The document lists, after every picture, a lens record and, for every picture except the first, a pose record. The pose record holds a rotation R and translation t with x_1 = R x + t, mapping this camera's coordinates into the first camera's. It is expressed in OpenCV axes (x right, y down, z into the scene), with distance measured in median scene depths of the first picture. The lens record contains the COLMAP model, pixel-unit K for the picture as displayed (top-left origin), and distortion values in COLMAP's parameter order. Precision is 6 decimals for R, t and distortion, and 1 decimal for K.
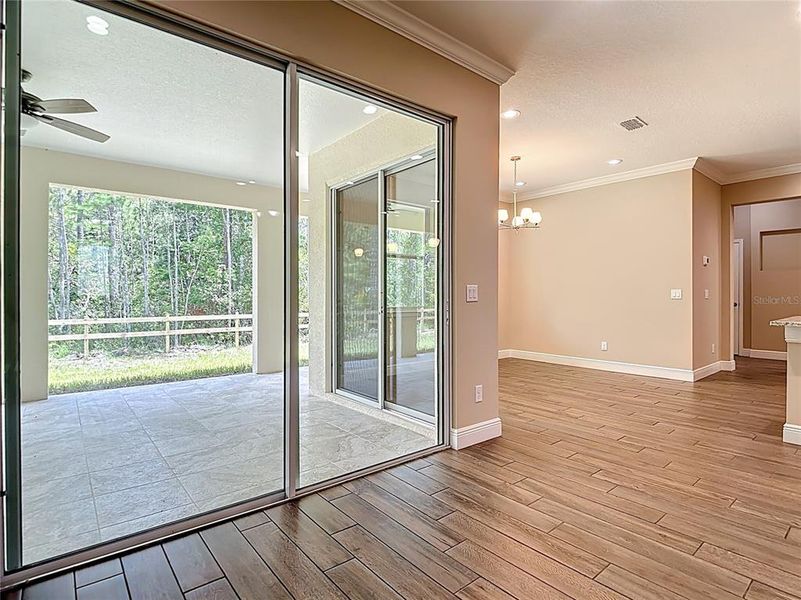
lens RADIAL K [[421.1, 0, 400.5], [0, 421.1, 300.0], [0, 0, 1]] dist [-0.019817, 0.000681]
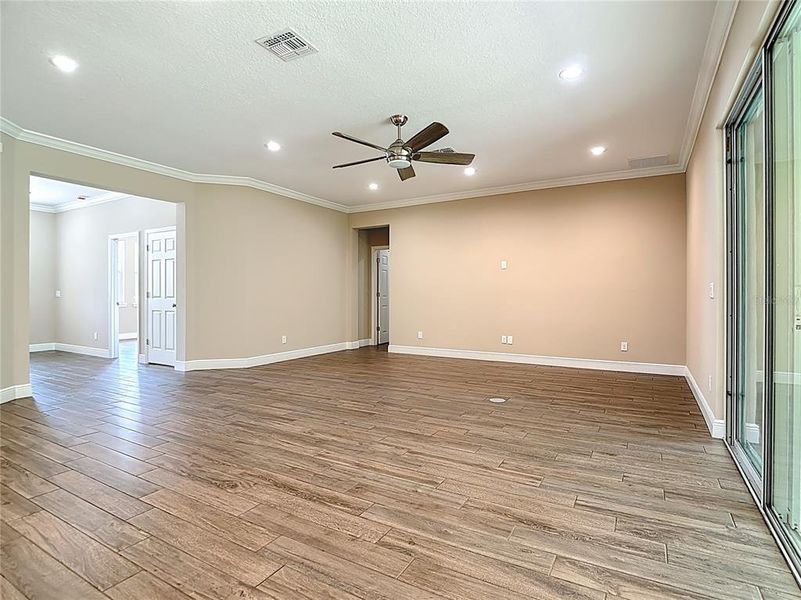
lens RADIAL K [[422.0, 0, 395.7], [0, 422.0, 287.2], [0, 0, 1]] dist [0.006050, -0.017398]
pose [[-0.940016, -0.004438, -0.341100, 0.457525], [-0.002109, 0.999972, -0.007196, -0.009361], [0.341123, -0.006045, -0.939999, 0.870967]]
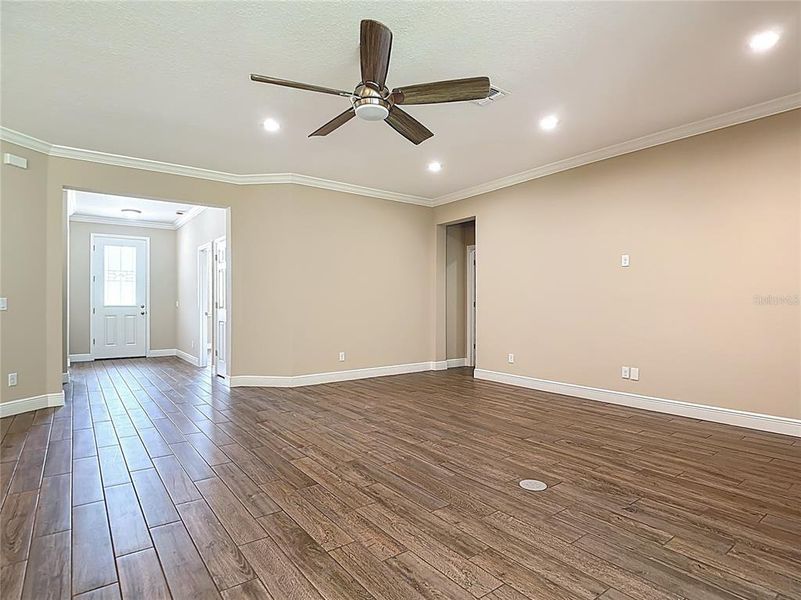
lens RADIAL K [[429.4, 0, 403.3], [0, 429.4, 299.0], [0, 0, 1]] dist [0.006064, -0.021469]
pose [[-0.998980, 0.003340, 0.045029, 0.022267], [0.003353, 0.999994, 0.000213, -0.011885], [-0.045028, 0.000364, -0.998986, 0.612418]]
